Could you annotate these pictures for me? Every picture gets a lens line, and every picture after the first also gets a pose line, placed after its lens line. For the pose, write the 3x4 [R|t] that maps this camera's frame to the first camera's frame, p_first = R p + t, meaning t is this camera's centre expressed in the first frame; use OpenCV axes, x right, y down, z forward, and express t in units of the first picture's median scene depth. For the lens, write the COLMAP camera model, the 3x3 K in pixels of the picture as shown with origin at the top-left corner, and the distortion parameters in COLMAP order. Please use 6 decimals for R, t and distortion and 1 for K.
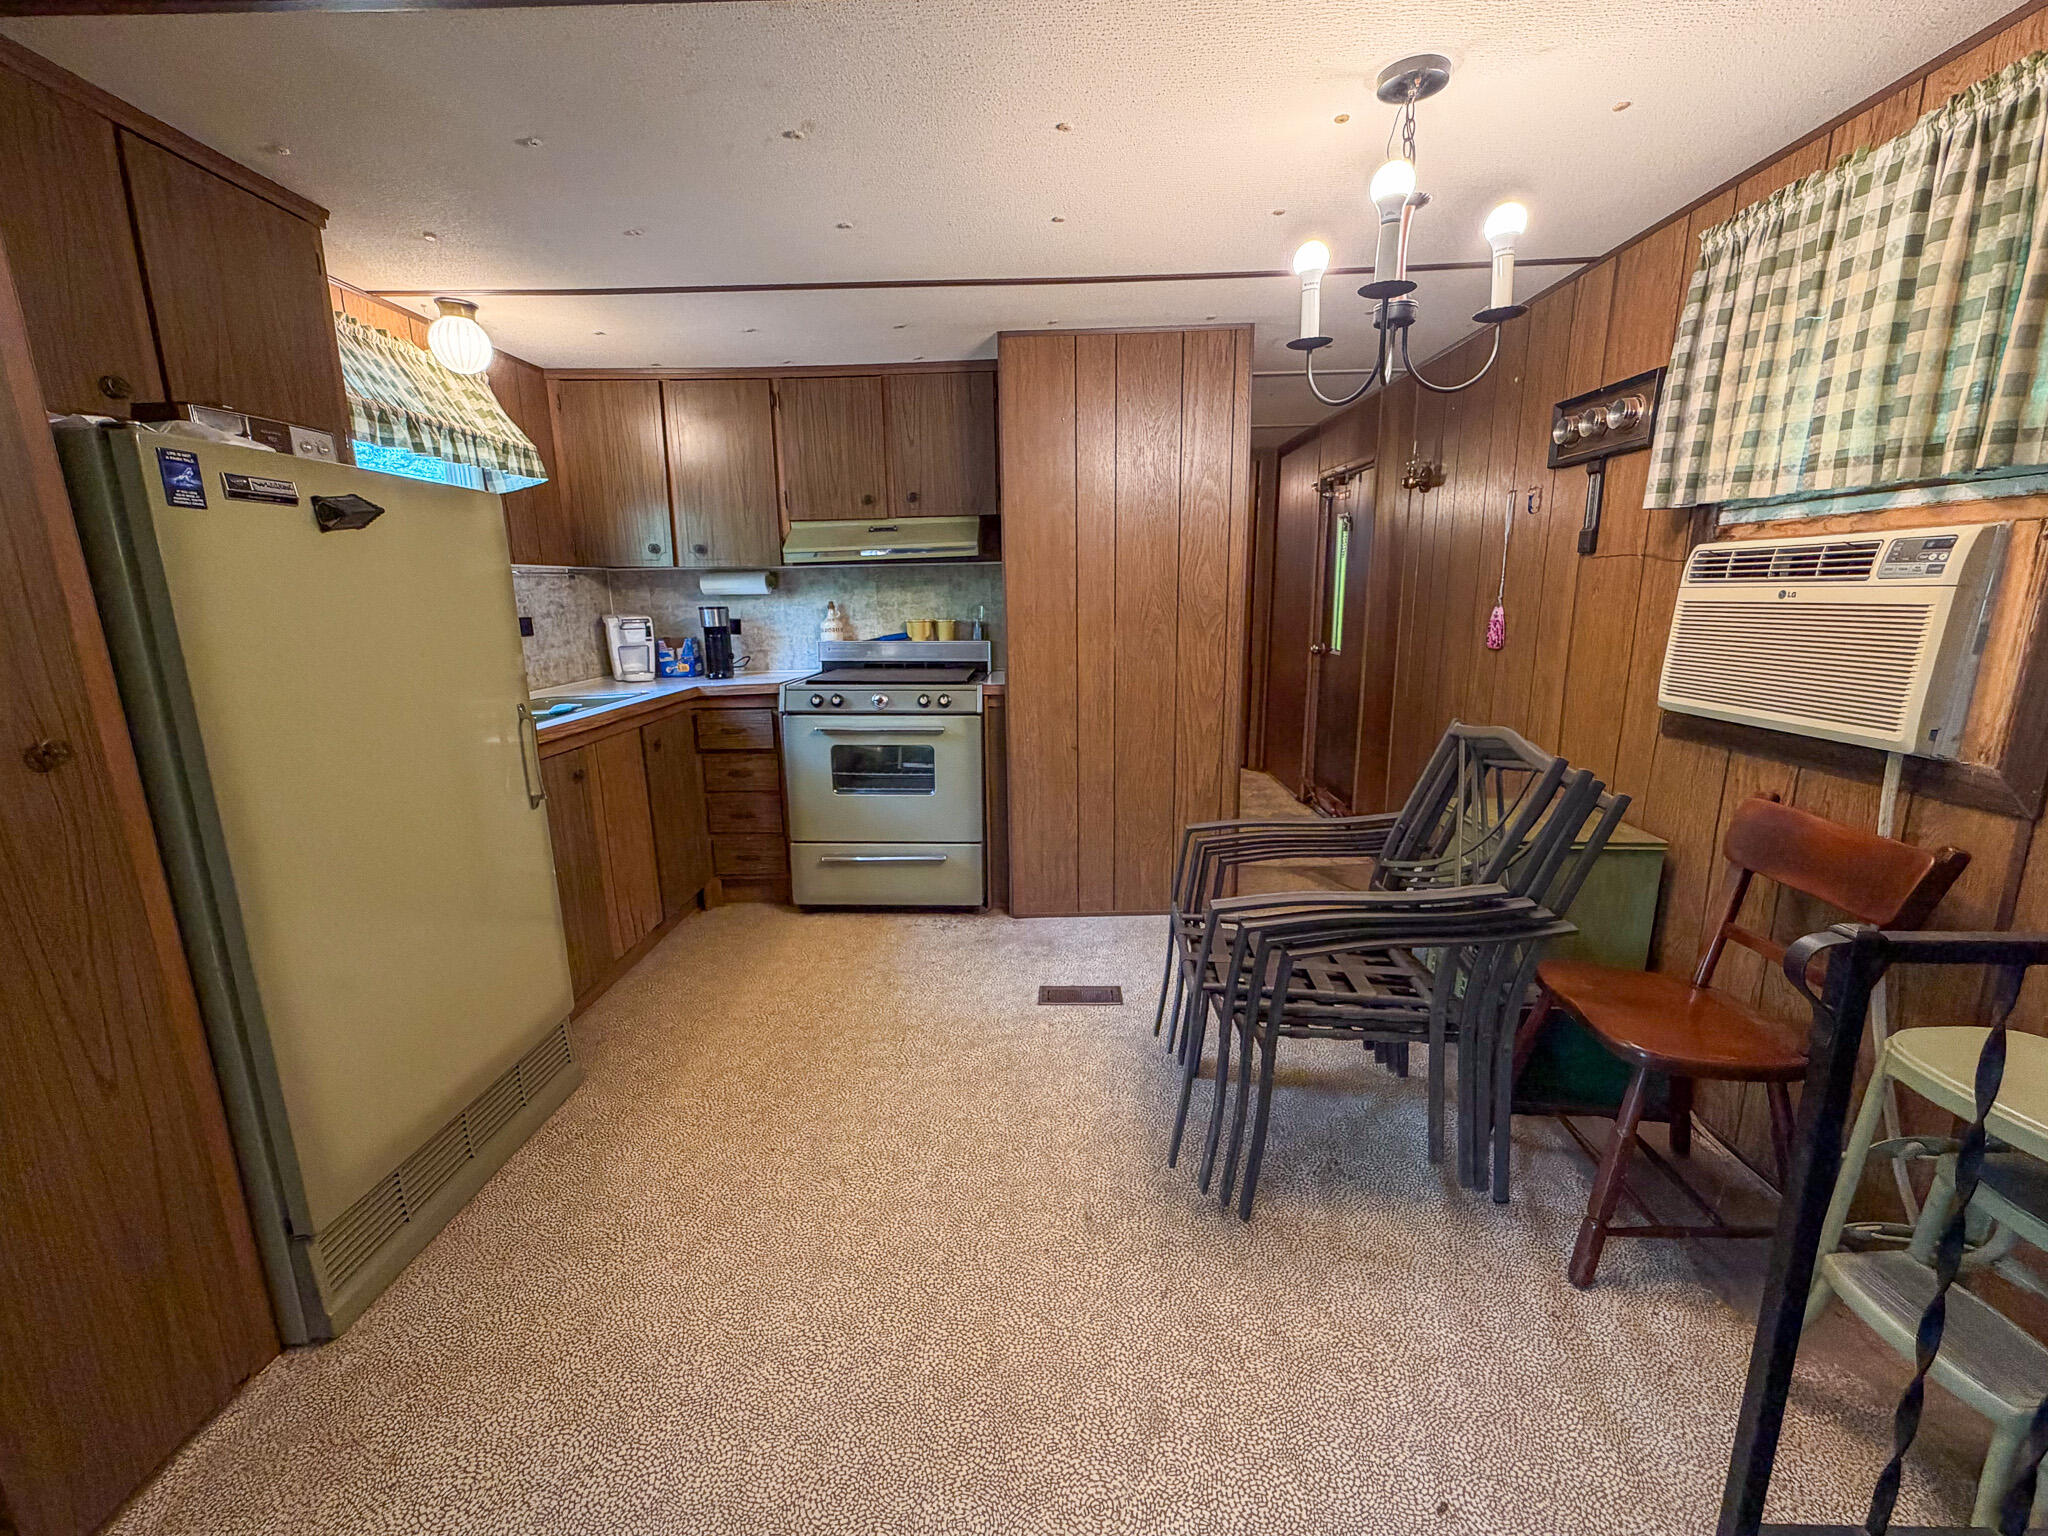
lens RADIAL K [[833.1, 0, 1013.9], [0, 833.1, 770.4], [0, 0, 1]] dist [-0.007783, -0.000562]
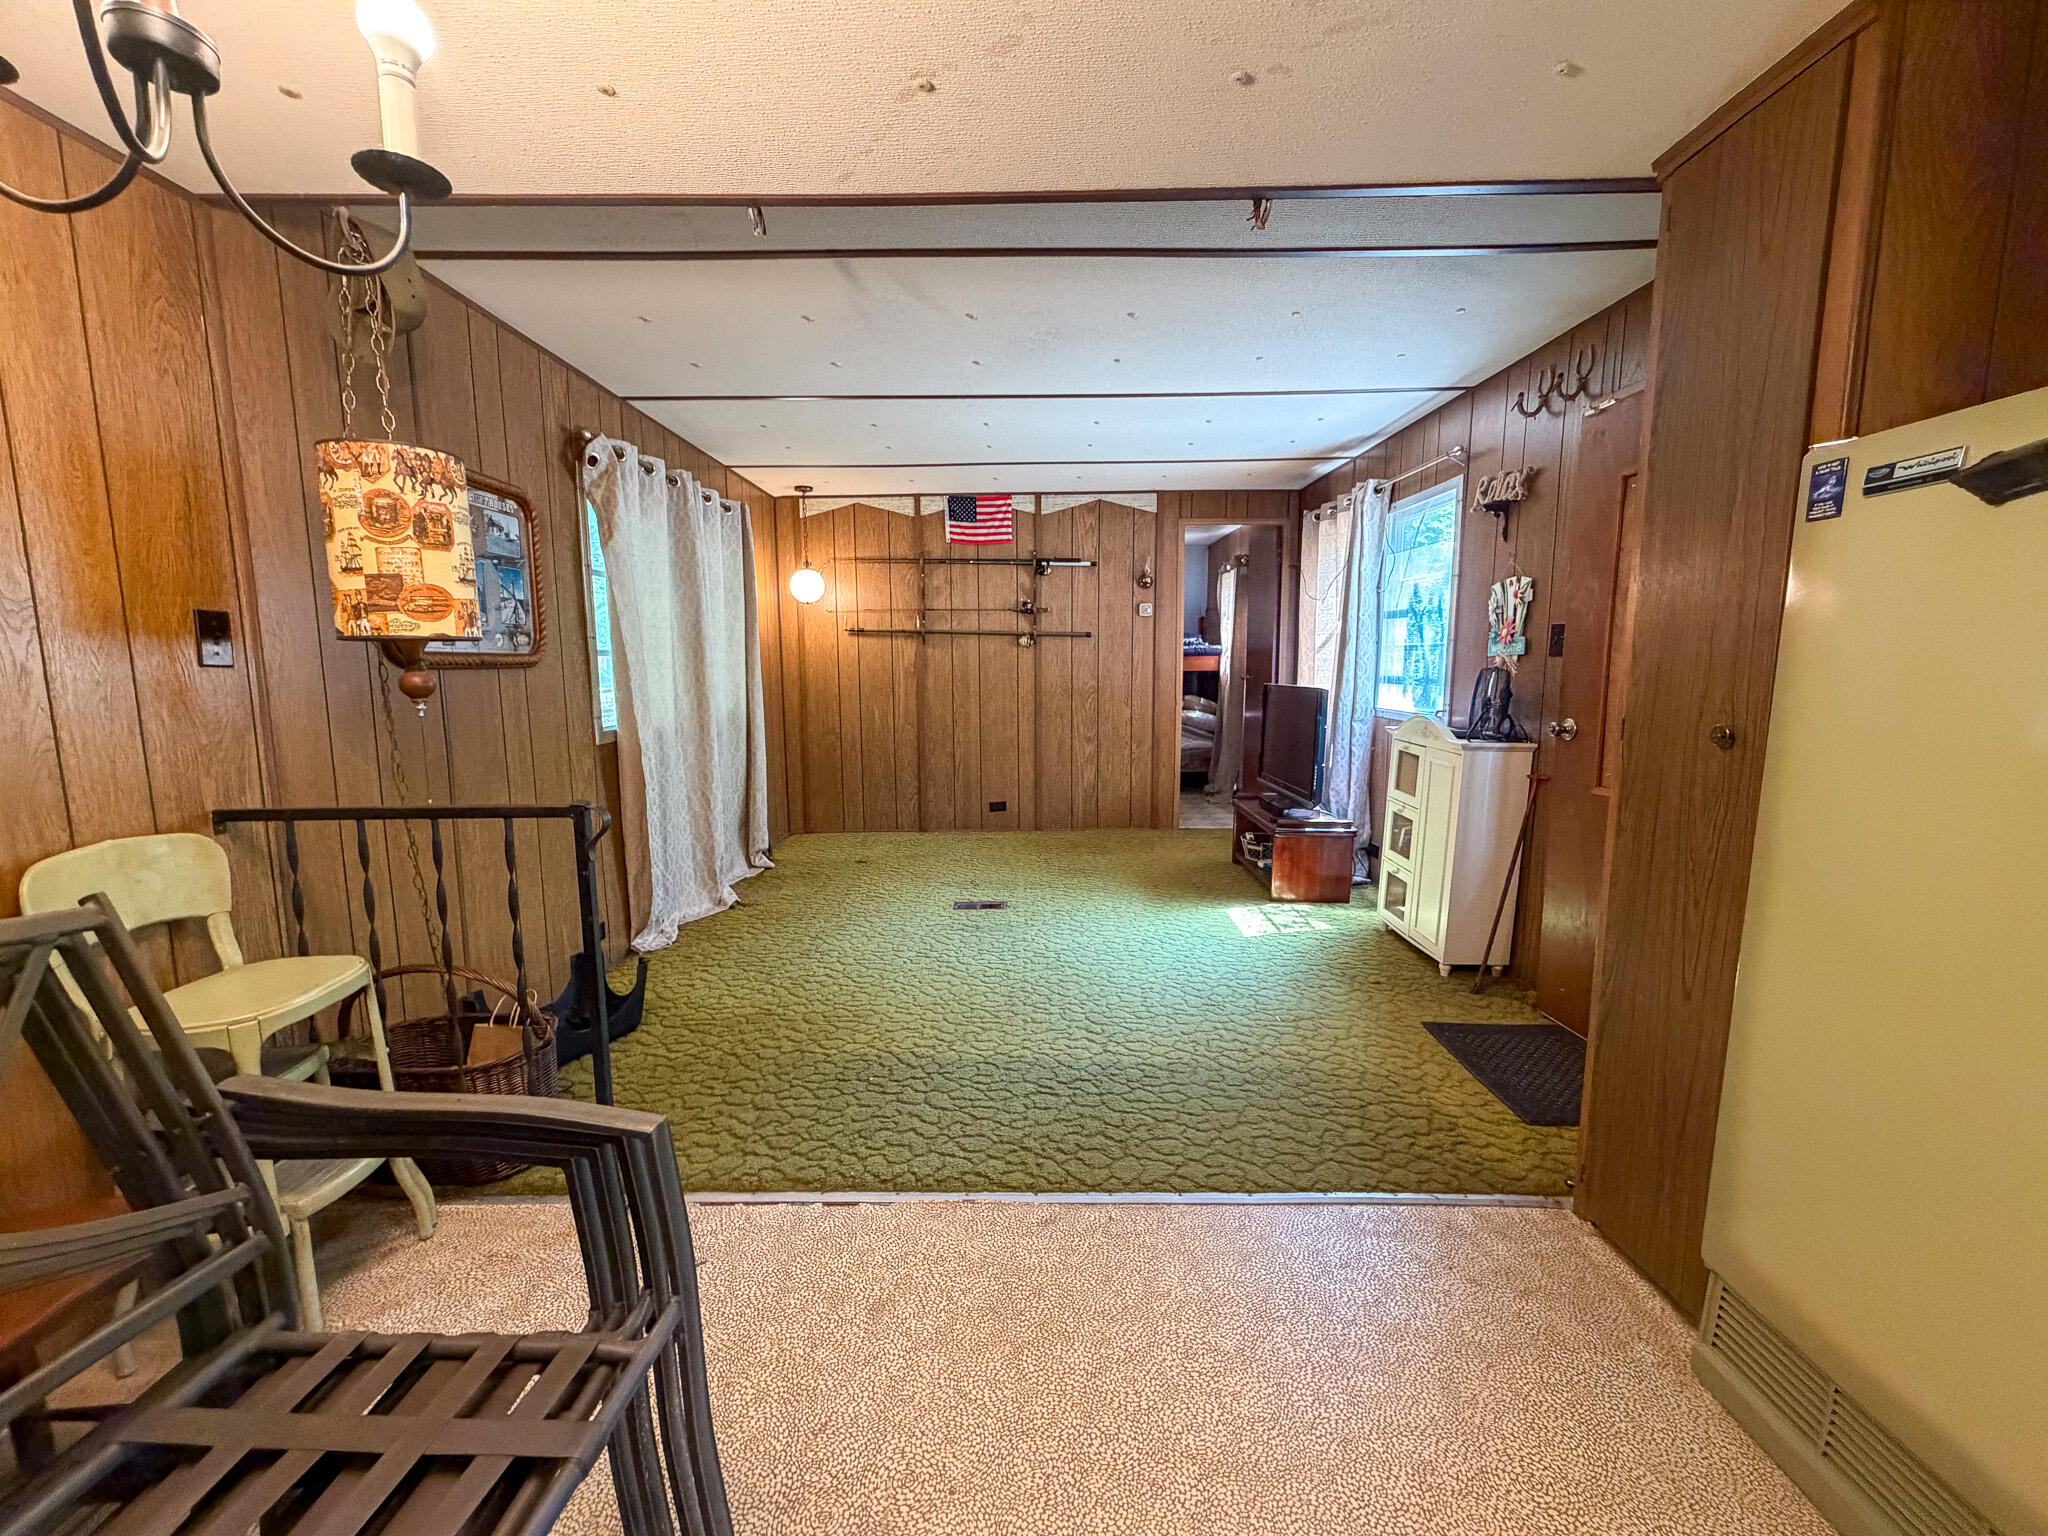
lens RADIAL K [[833.1, 0, 1013.9], [0, 833.1, 770.4], [0, 0, 1]] dist [-0.007783, -0.000562]
pose [[-0.999676, 0.017247, -0.018723, -0.009956], [0.009929, 0.941417, 0.337098, -0.140534], [0.023440, 0.336803, -0.941283, 0.741991]]
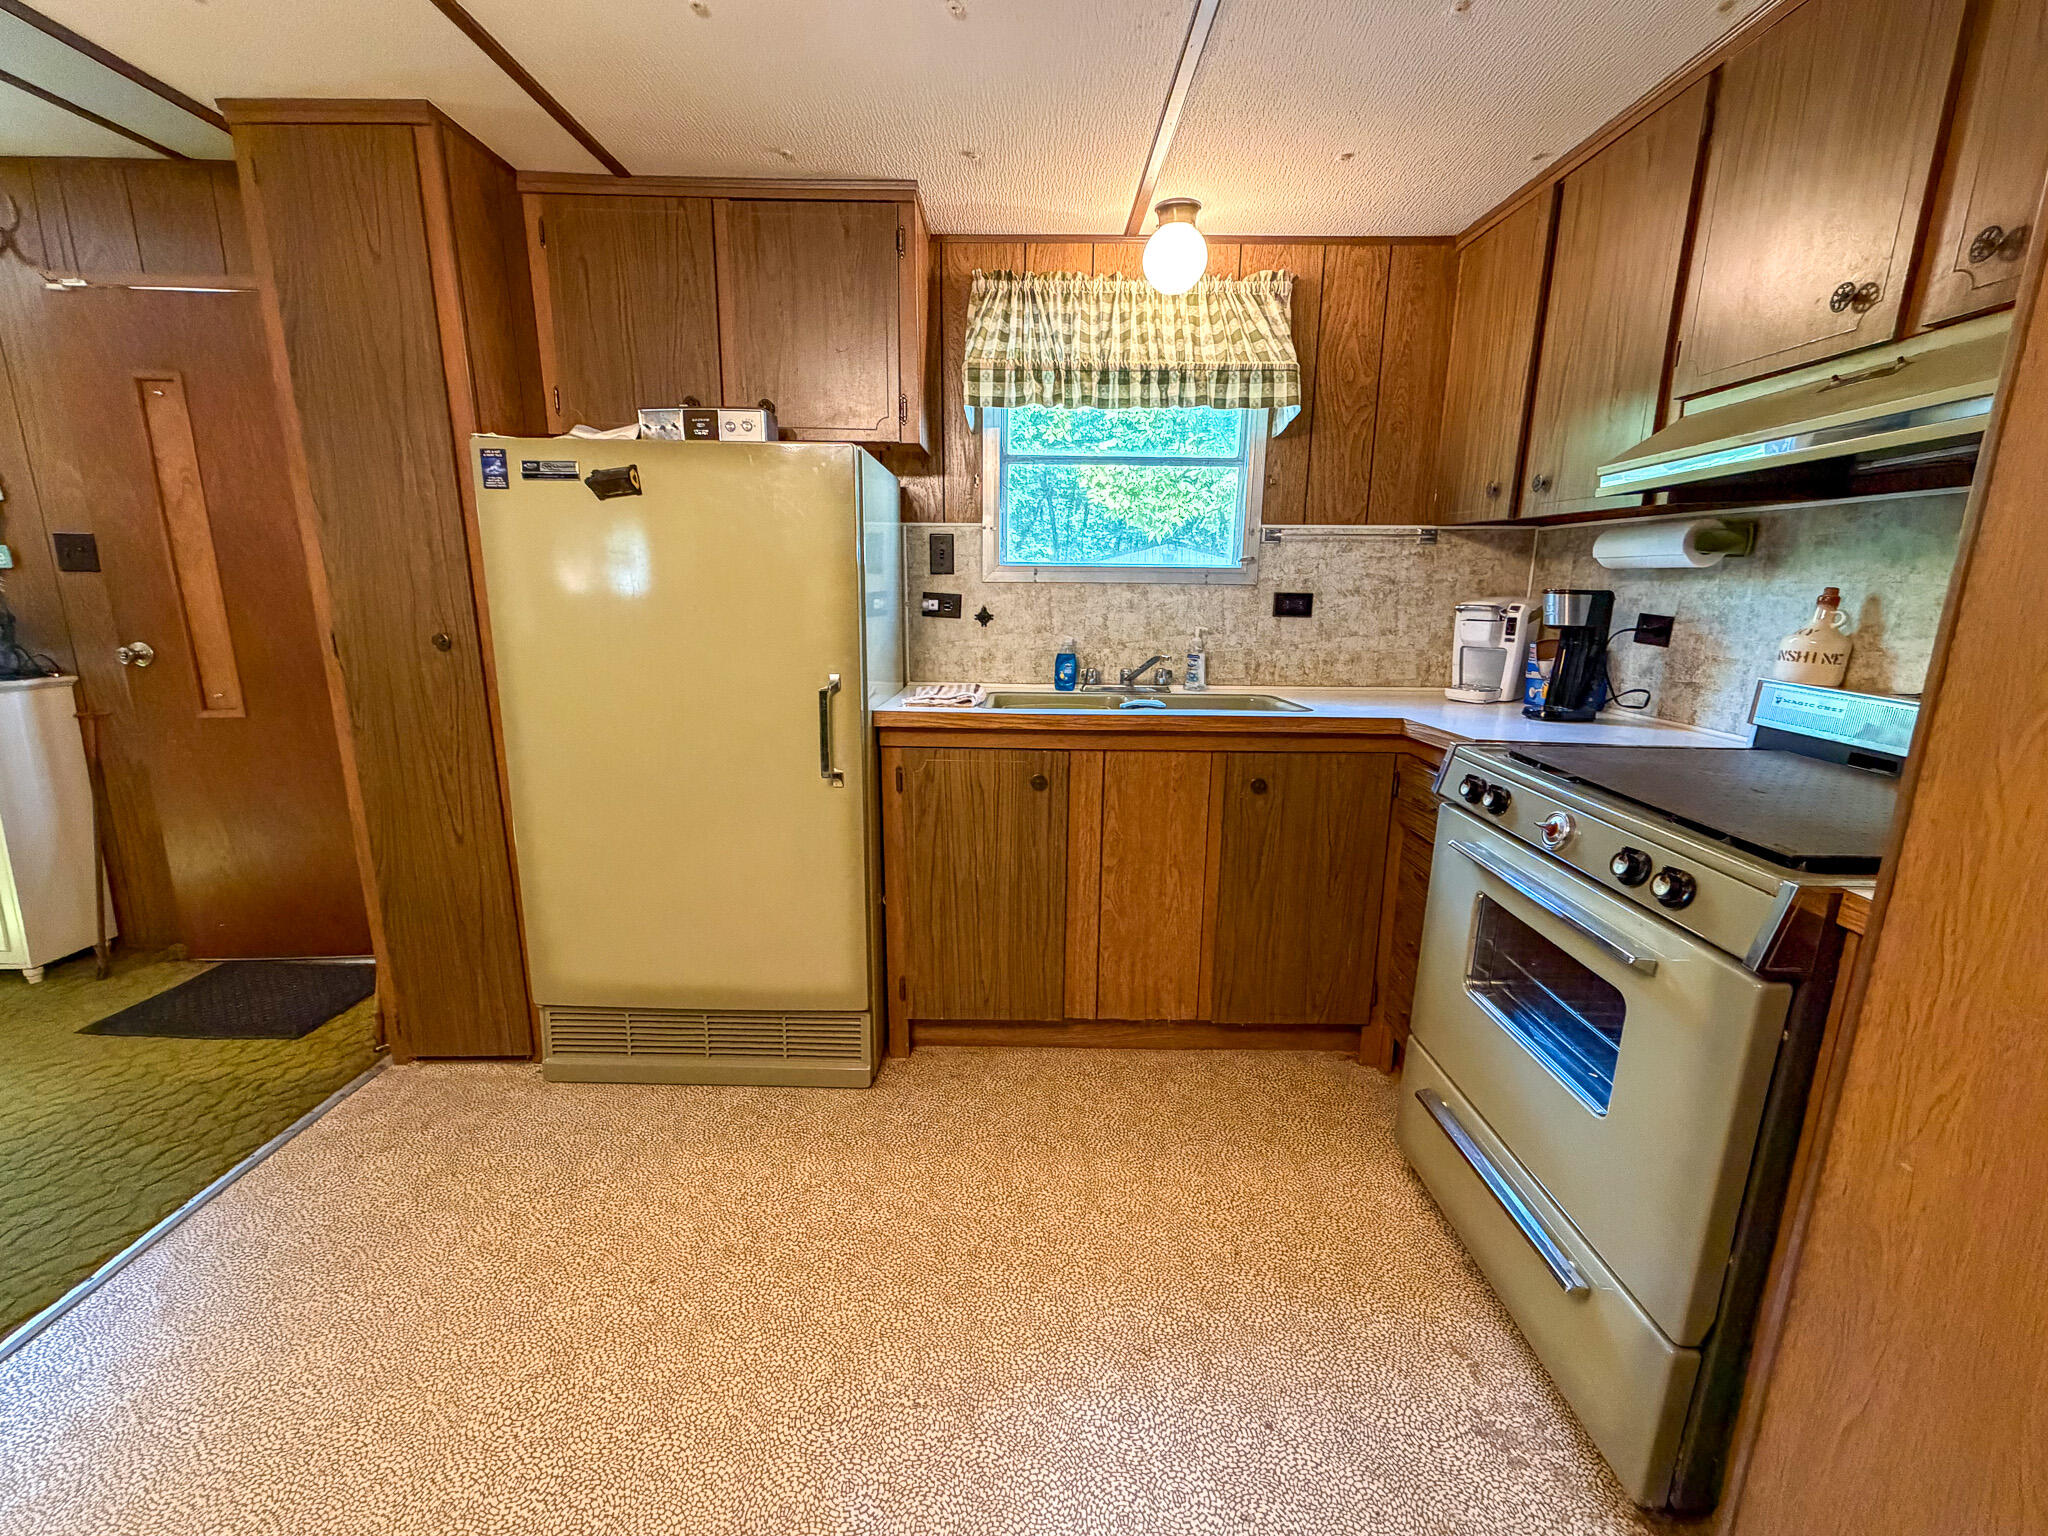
lens RADIAL K [[862.5, 0, 1024.0], [0, 862.5, 768.0], [0, 0, 1]] dist [0.001431, 0.000190]
pose [[0.035124, 0.230159, -0.972519, 0.228786], [-0.221412, 0.950729, 0.217006, -0.143689], [0.974548, 0.207705, 0.084353, 0.698214]]
